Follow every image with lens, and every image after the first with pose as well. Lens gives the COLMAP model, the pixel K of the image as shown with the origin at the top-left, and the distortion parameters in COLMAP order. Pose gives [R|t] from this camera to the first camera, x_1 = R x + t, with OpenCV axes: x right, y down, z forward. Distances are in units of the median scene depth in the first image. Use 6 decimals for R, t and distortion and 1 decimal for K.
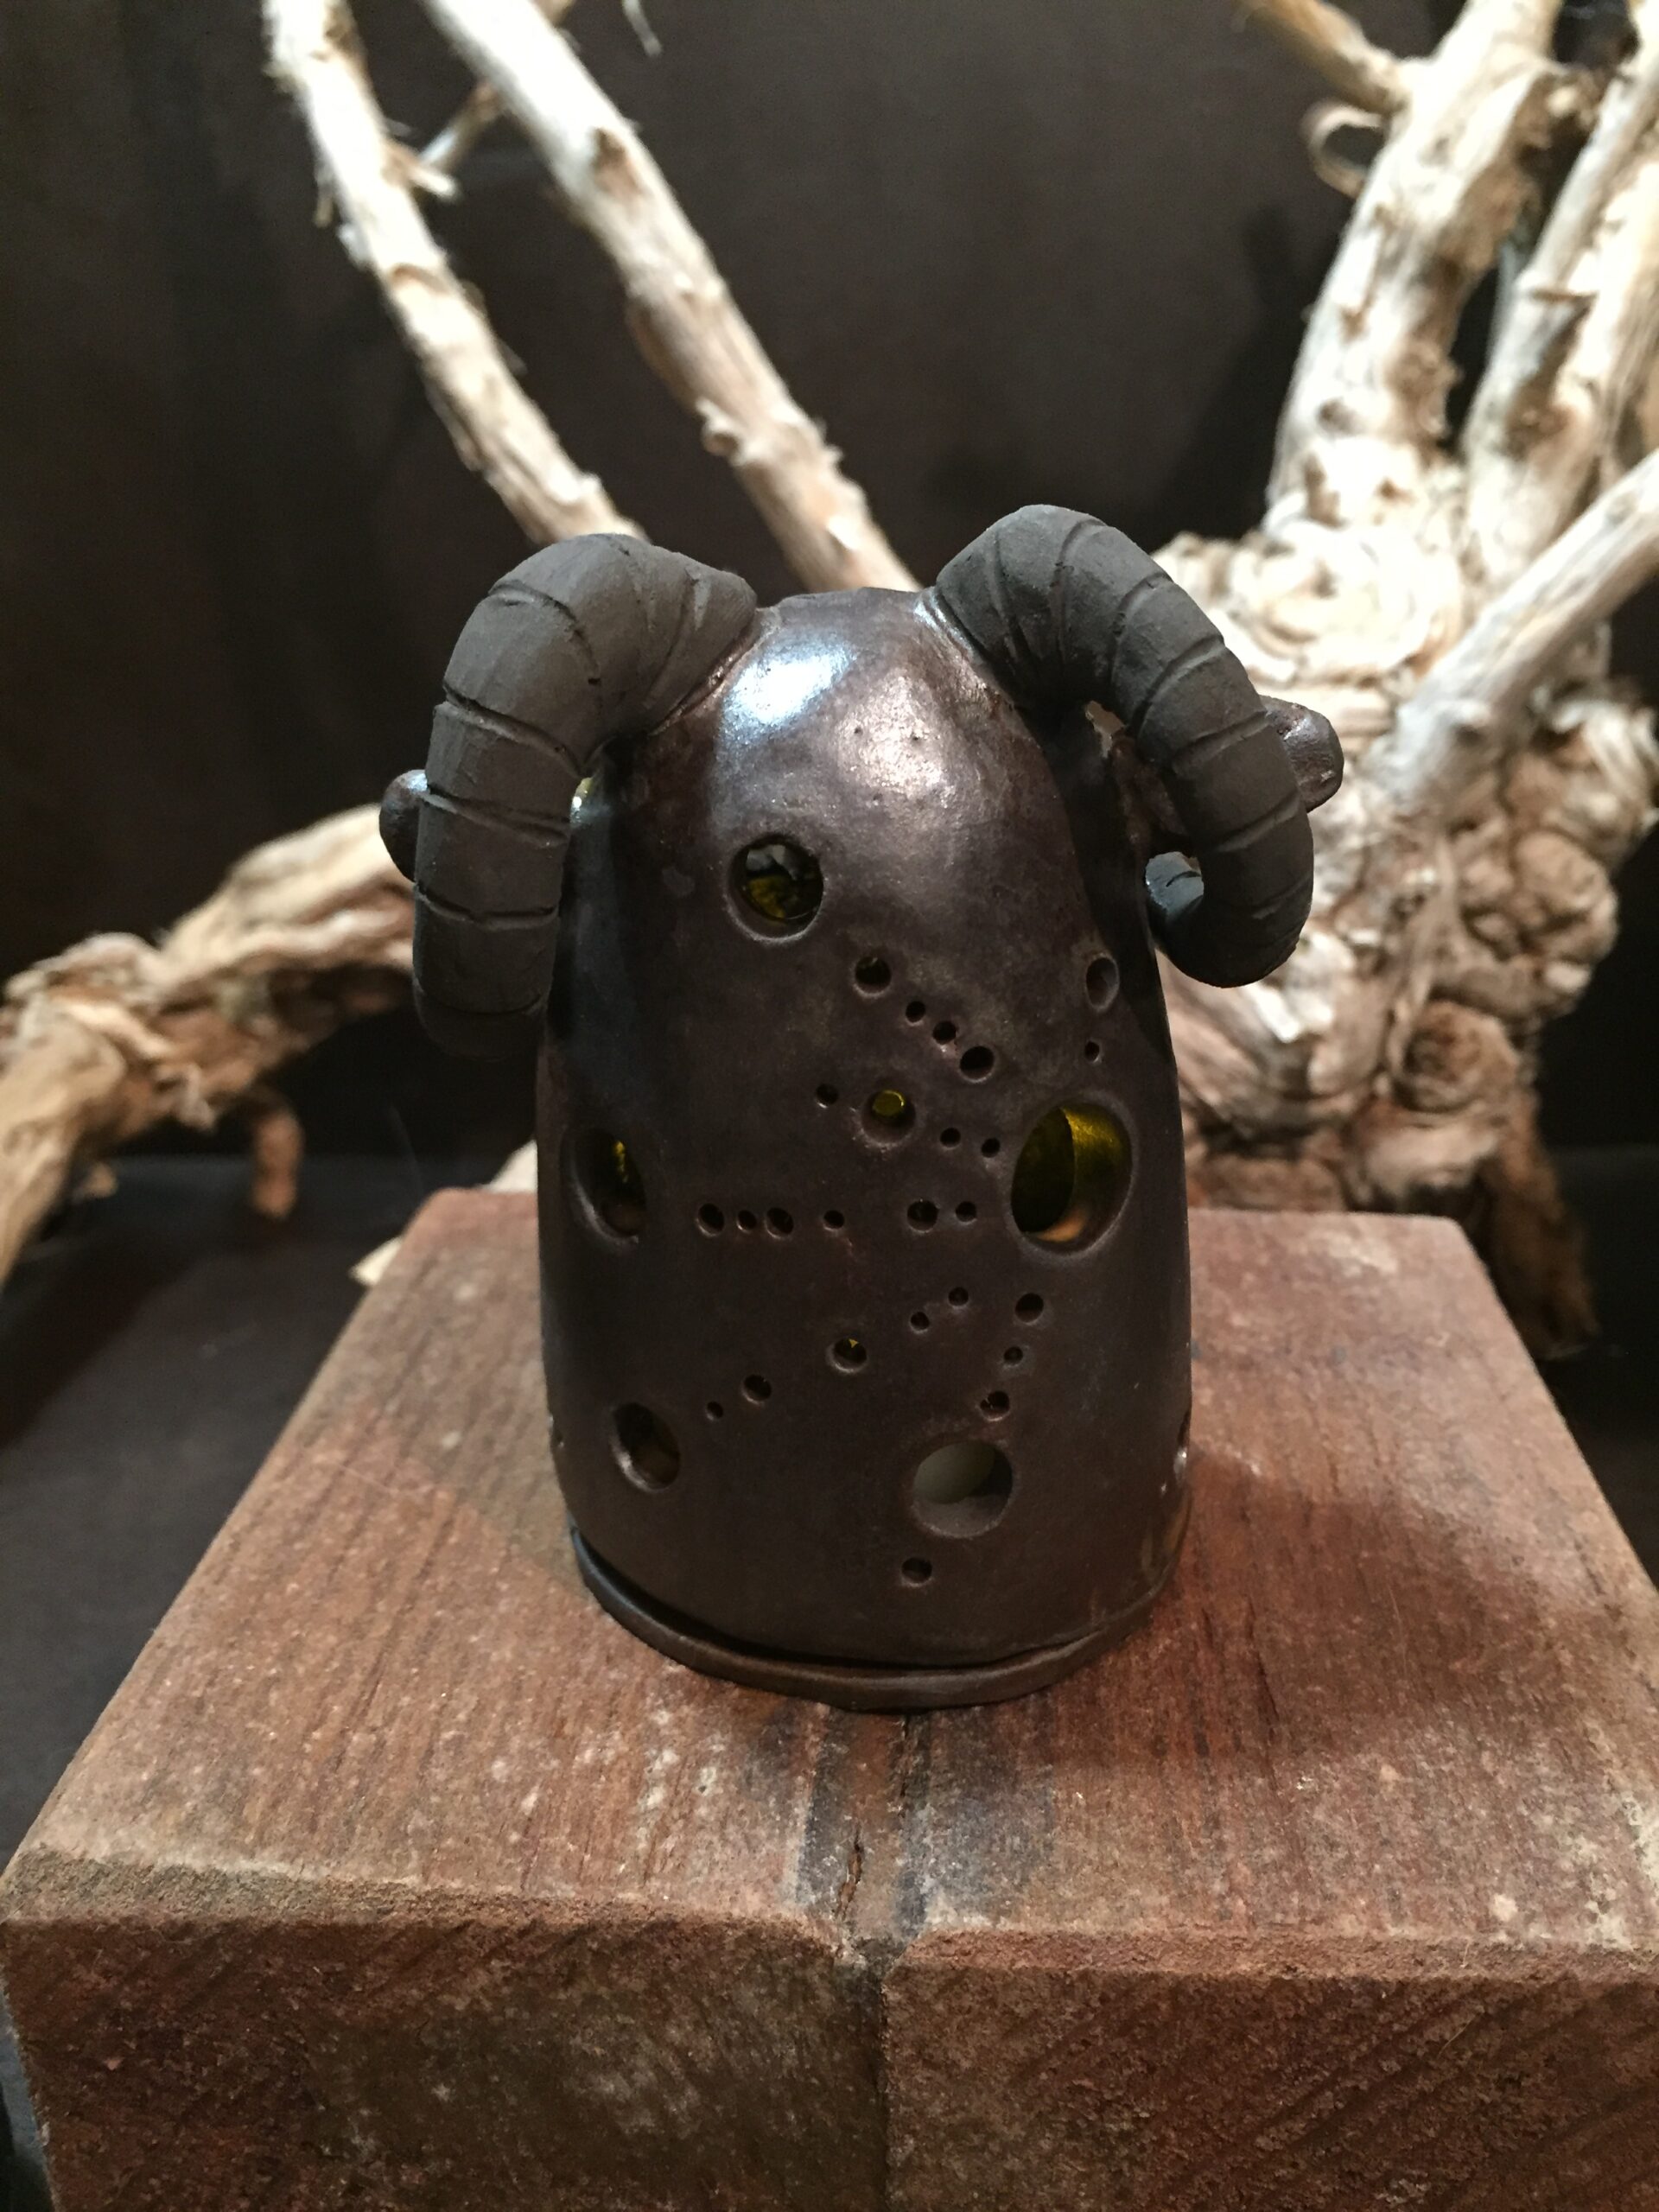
lens RADIAL K [[1944.5, 0, 834.9], [0, 1944.5, 1100.4], [0, 0, 1]] dist [0.056477, -0.128999]
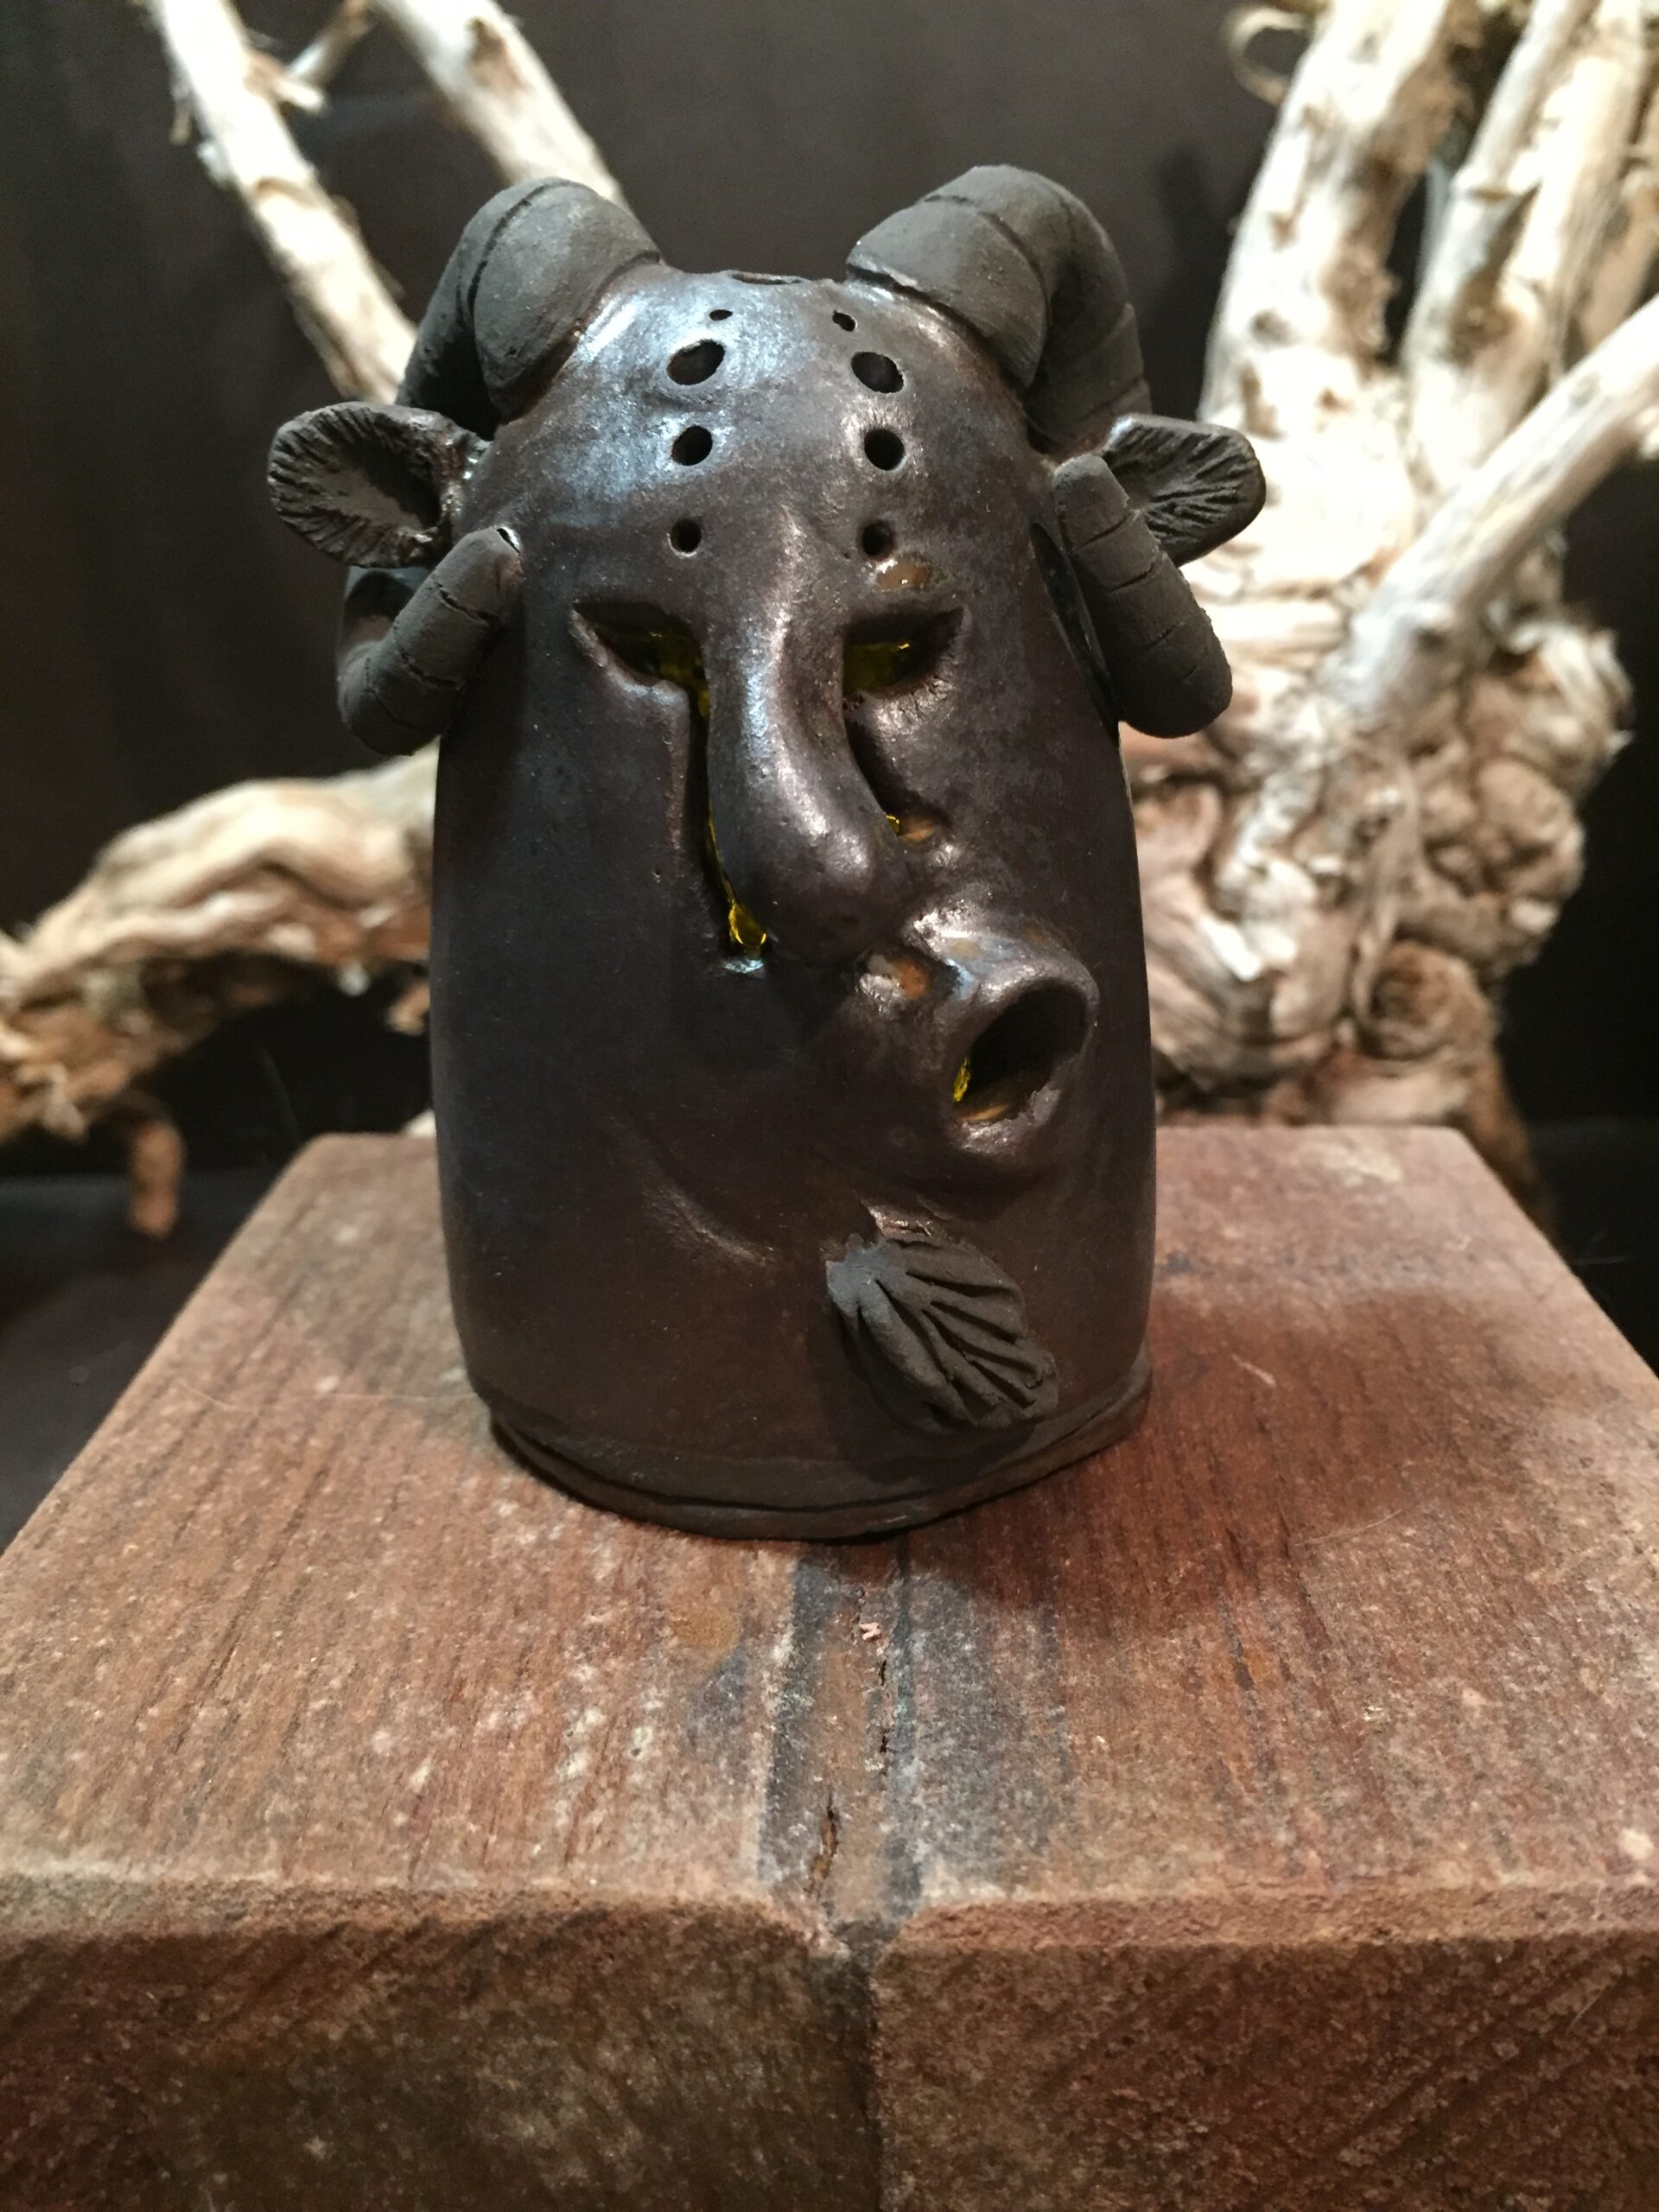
lens RADIAL K [[1944.5, 0, 834.0], [0, 1944.5, 1108.3], [0, 0, 1]] dist [0.056477, -0.128999]
pose [[0.998626, -0.028482, 0.043990, -0.014618], [0.029838, 0.999090, -0.030487, 0.118230], [-0.043082, 0.031757, 0.998567, 0.189931]]
